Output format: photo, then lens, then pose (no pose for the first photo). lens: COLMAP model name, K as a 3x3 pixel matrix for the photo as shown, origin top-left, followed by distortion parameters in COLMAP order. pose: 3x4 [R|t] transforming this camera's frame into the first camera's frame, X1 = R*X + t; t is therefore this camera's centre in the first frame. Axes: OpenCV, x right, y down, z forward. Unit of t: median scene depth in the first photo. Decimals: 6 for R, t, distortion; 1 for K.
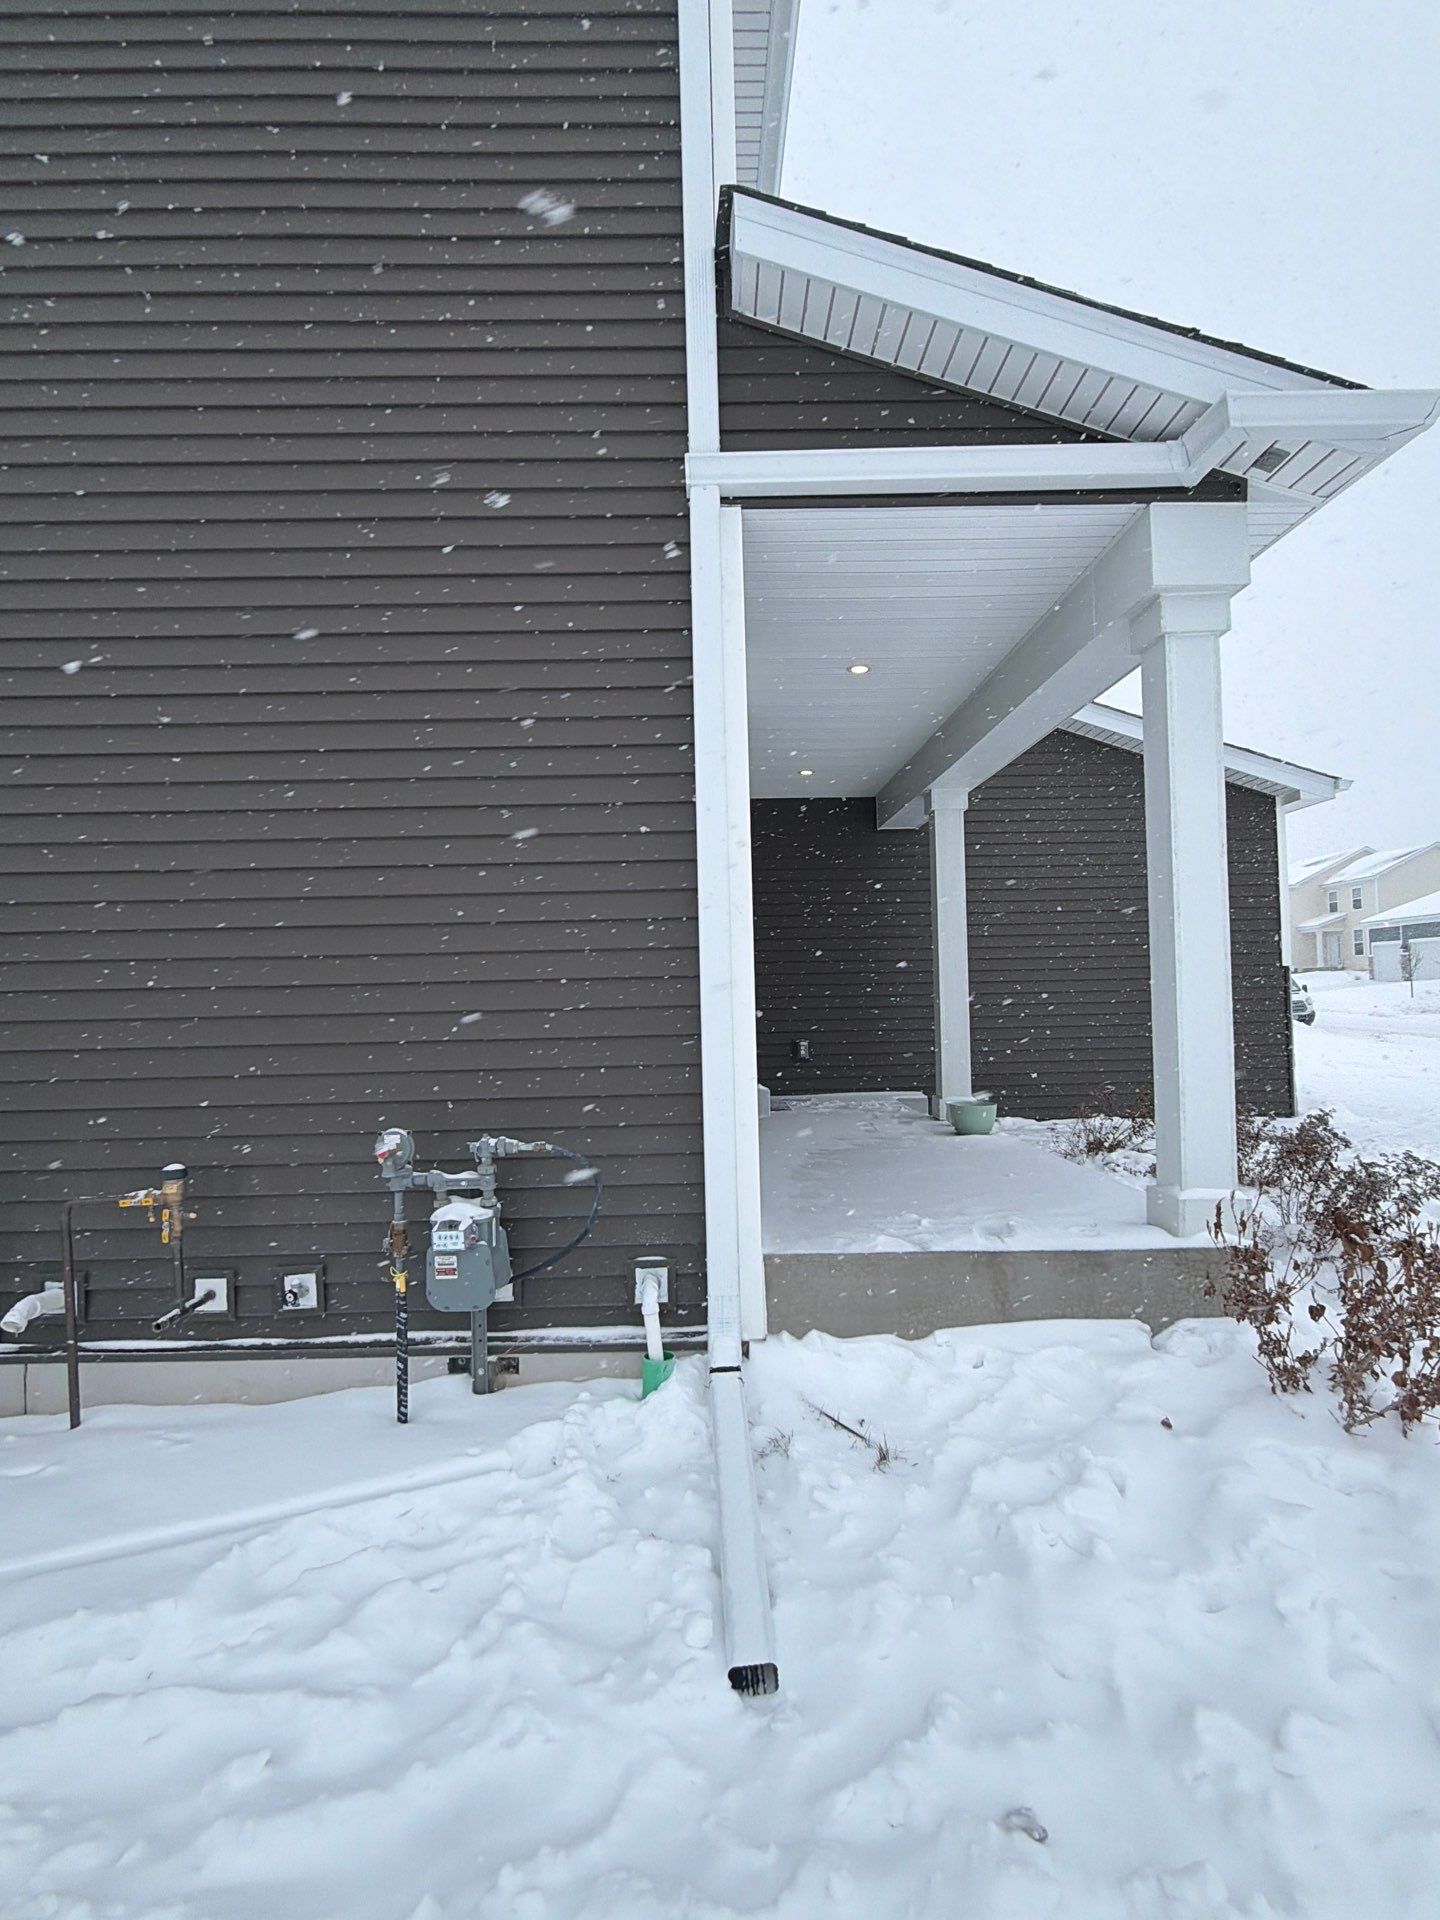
lens RADIAL K [[985.2, 0, 720.0], [0, 985.2, 960.0], [0, 0, 1]] dist [0.009447, 0.000458]
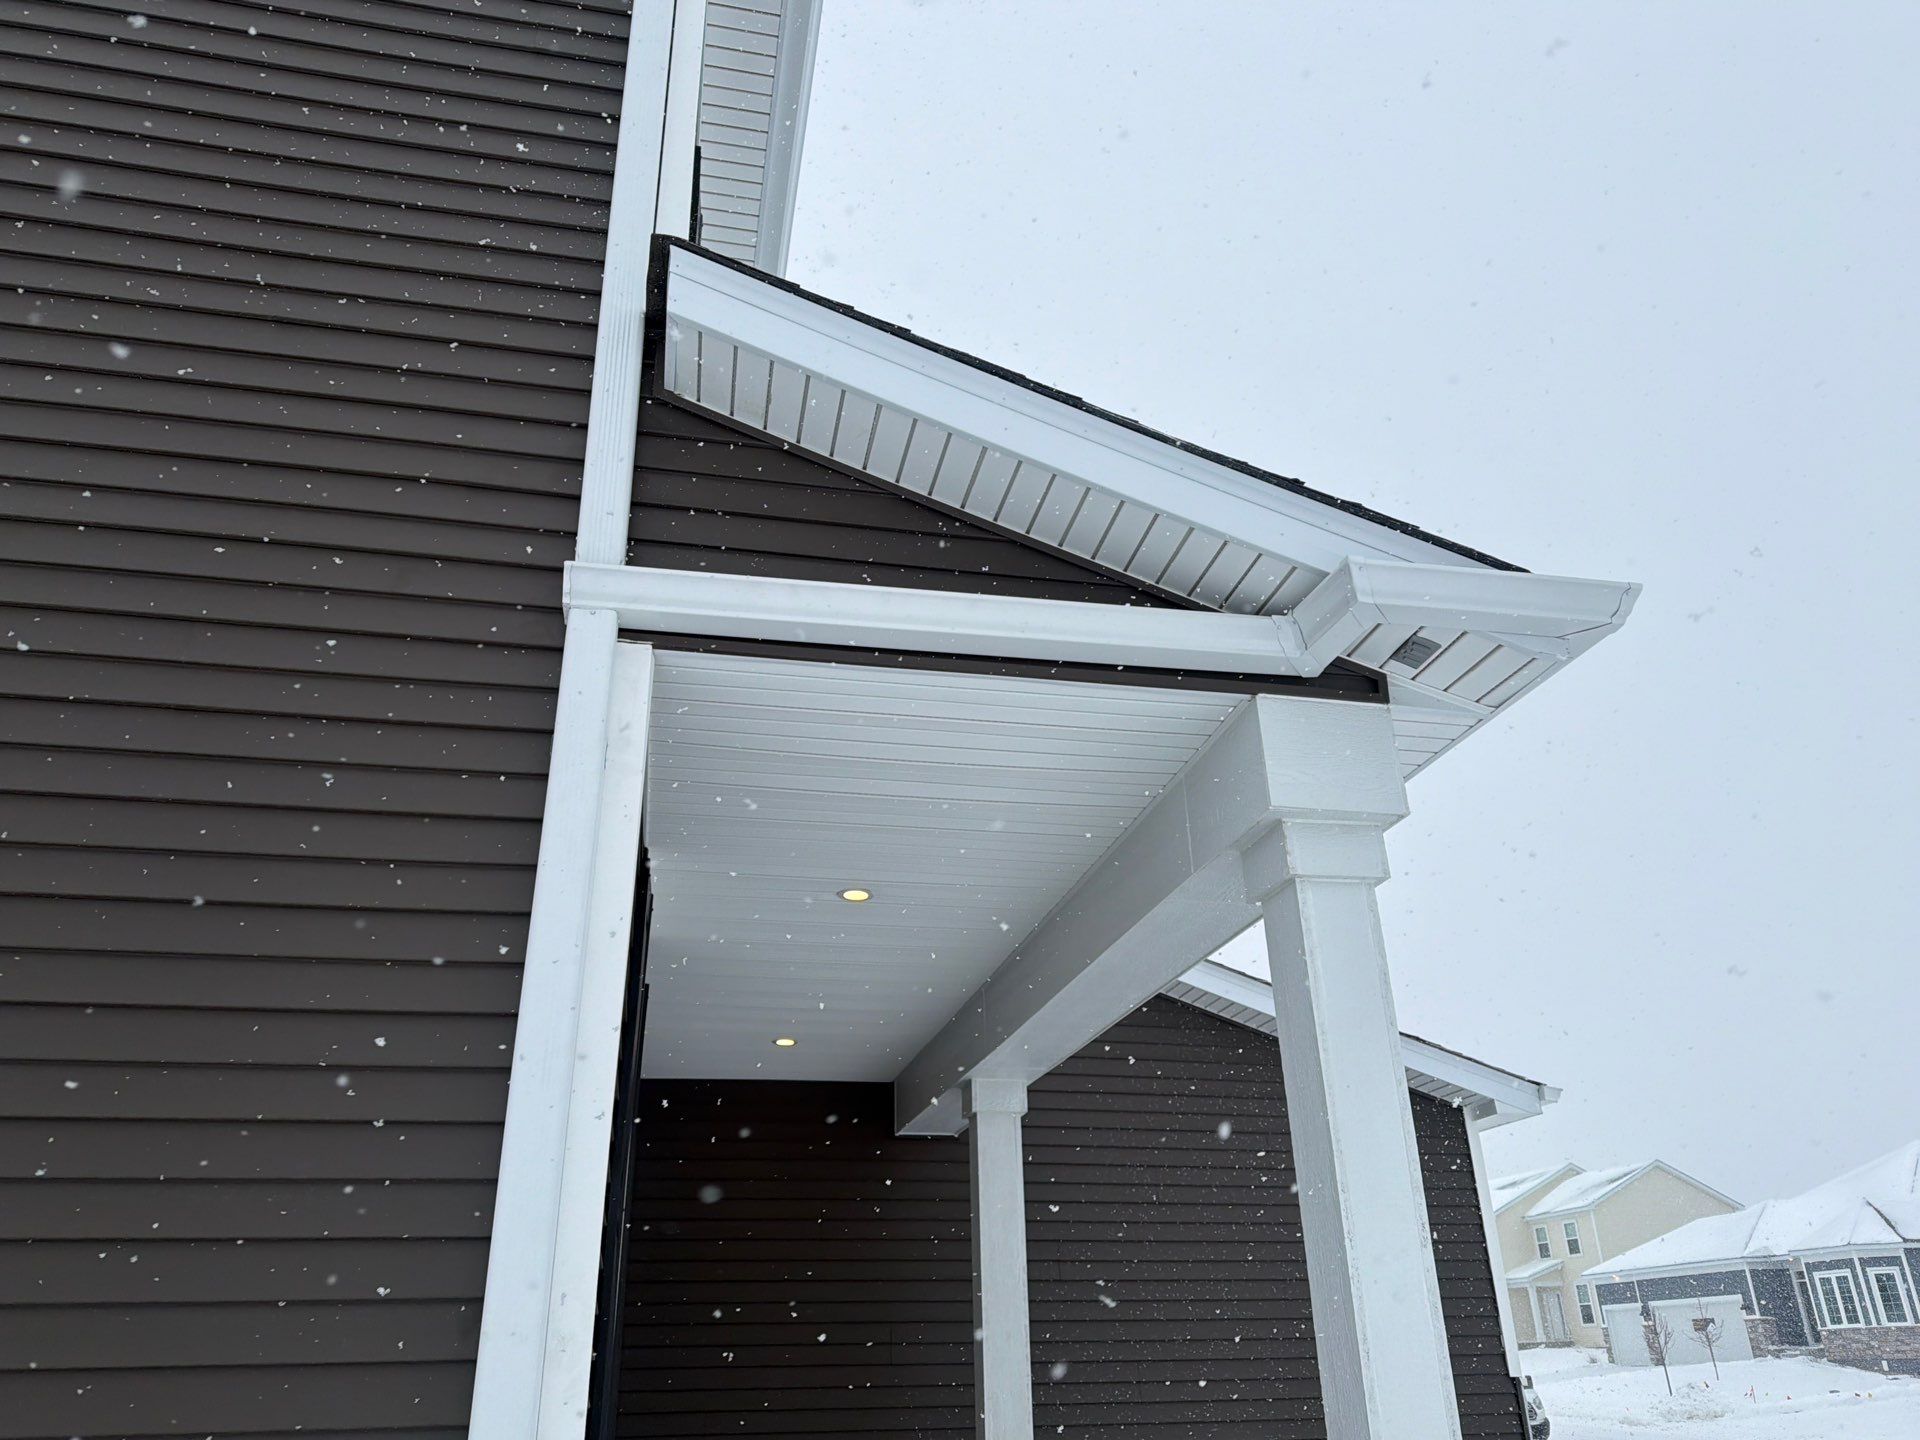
lens RADIAL K [[1343.6, 0, 960.0], [0, 1343.6, 720.0], [0, 0, 1]] dist [0.151146, -0.163279]
pose [[0.983232, 0.079019, 0.164348, 0.076279], [-0.008070, 0.919212, -0.393681, -0.070413], [-0.182178, 0.385754, 0.904436, 0.188208]]
